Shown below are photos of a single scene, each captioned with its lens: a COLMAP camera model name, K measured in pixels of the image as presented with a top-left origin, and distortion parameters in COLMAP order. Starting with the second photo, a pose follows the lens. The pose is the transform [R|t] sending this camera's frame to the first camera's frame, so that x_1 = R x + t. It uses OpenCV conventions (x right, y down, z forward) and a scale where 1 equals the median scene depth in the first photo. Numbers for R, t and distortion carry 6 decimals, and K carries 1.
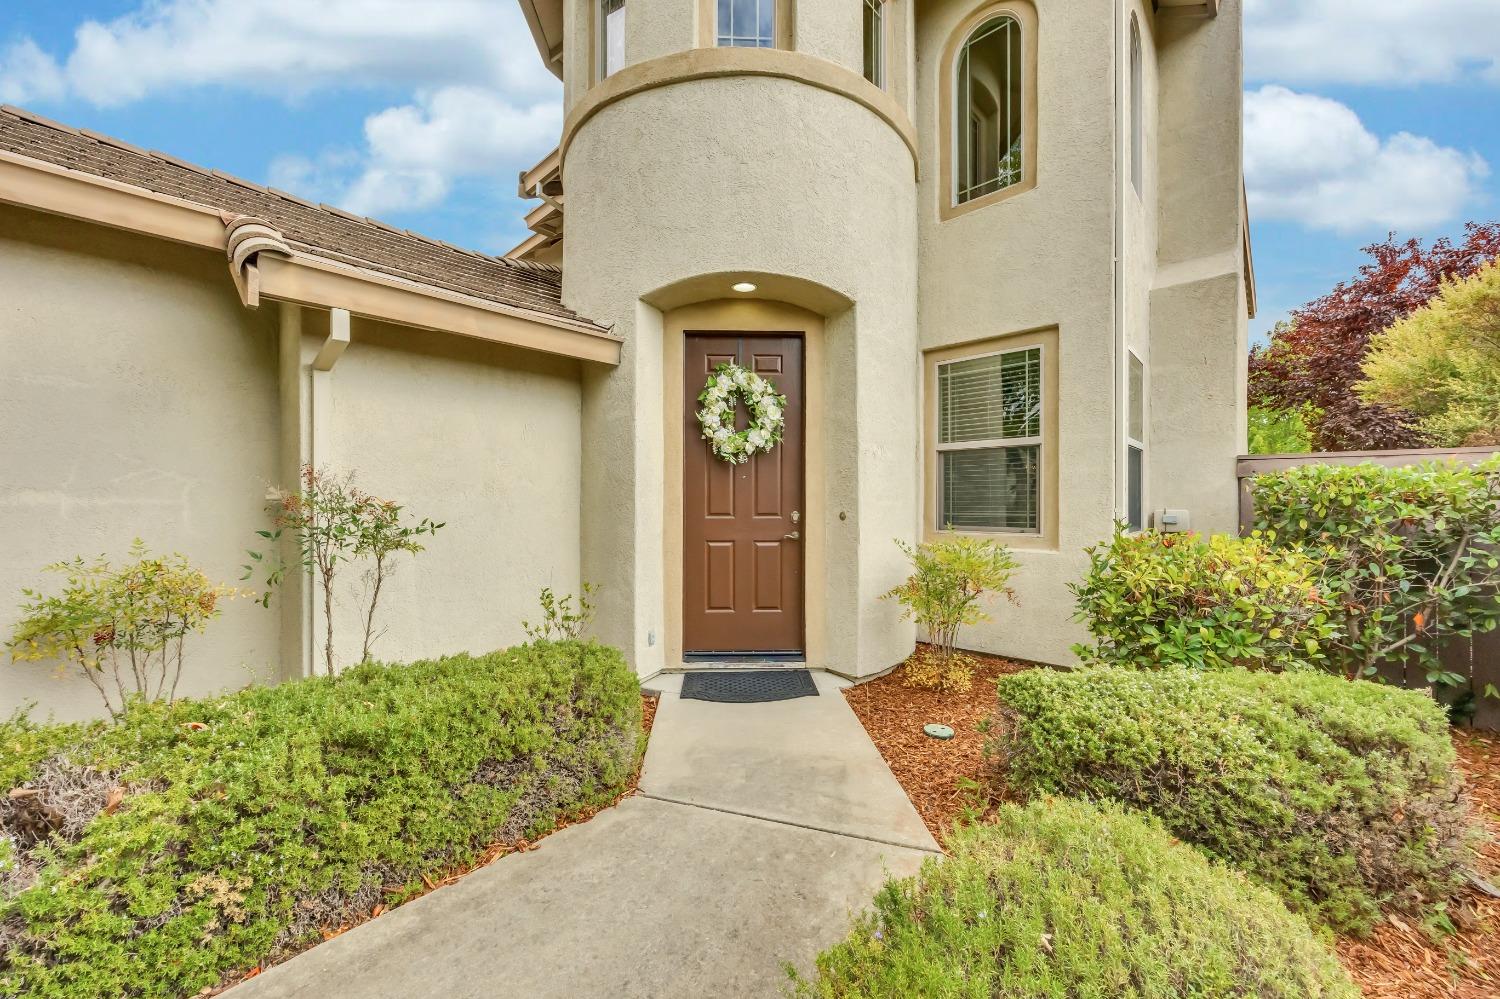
lens RADIAL K [[577.9, 0, 749.5], [0, 577.9, 500.1], [0, 0, 1]] dist [0.000296, -0.000034]
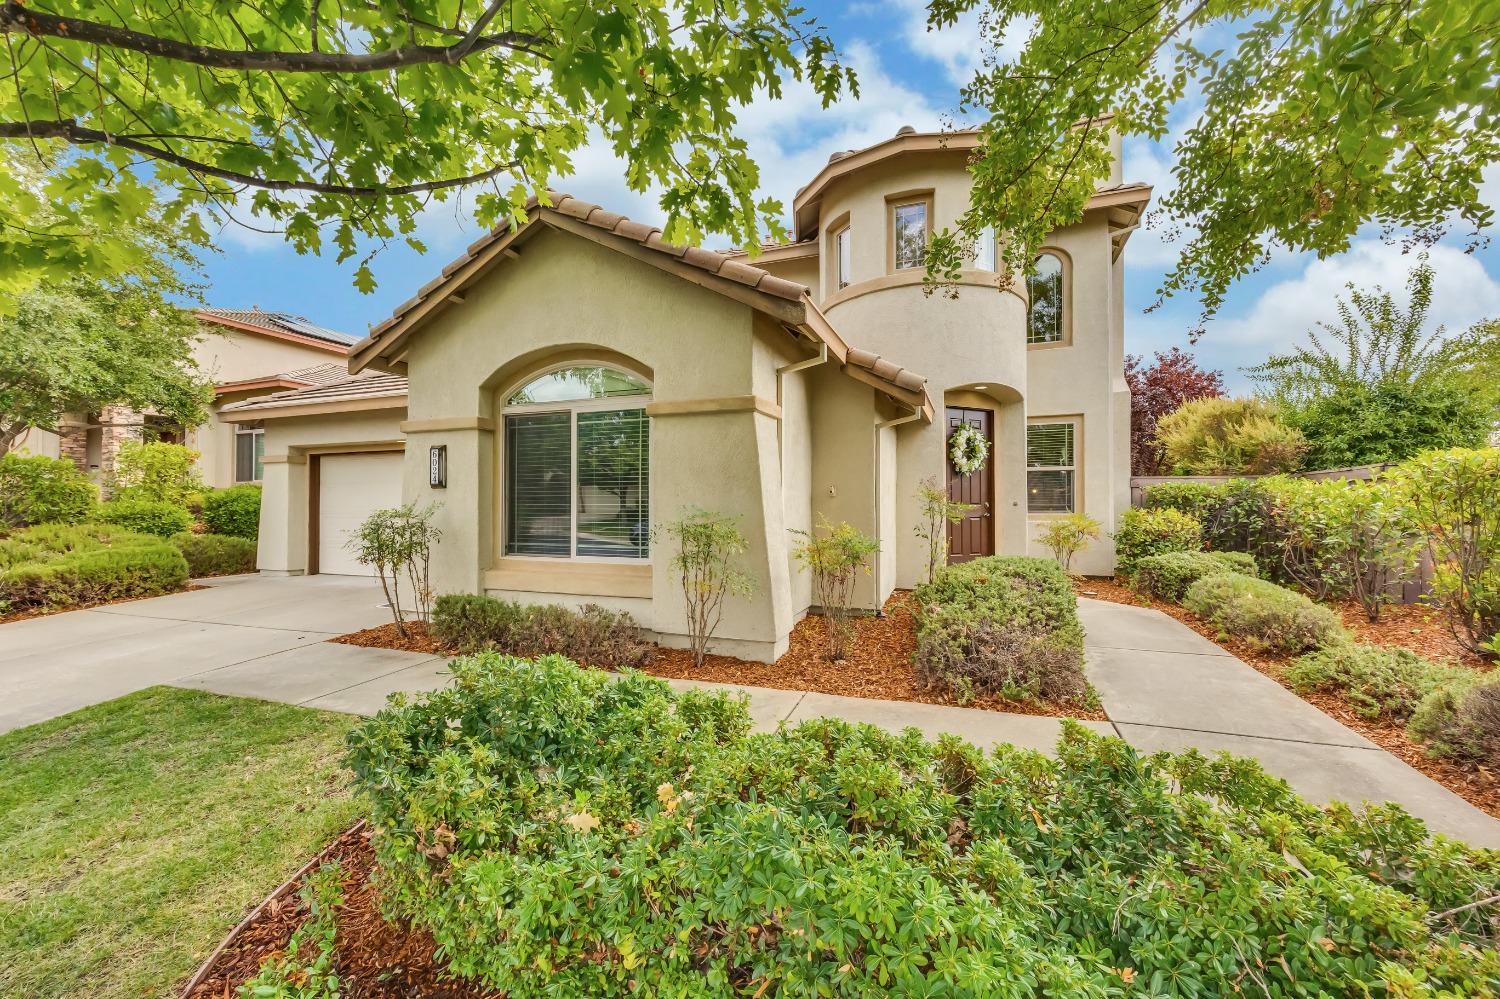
lens RADIAL K [[577.9, 0, 750.5], [0, 577.9, 498.9], [0, 0, 1]] dist [0.000296, -0.000034]
pose [[0.921727, 0.002025, 0.387835, -1.423167], [-0.000971, 0.999995, -0.002915, 0.015462], [-0.387839, 0.002310, 0.921724, -0.479712]]
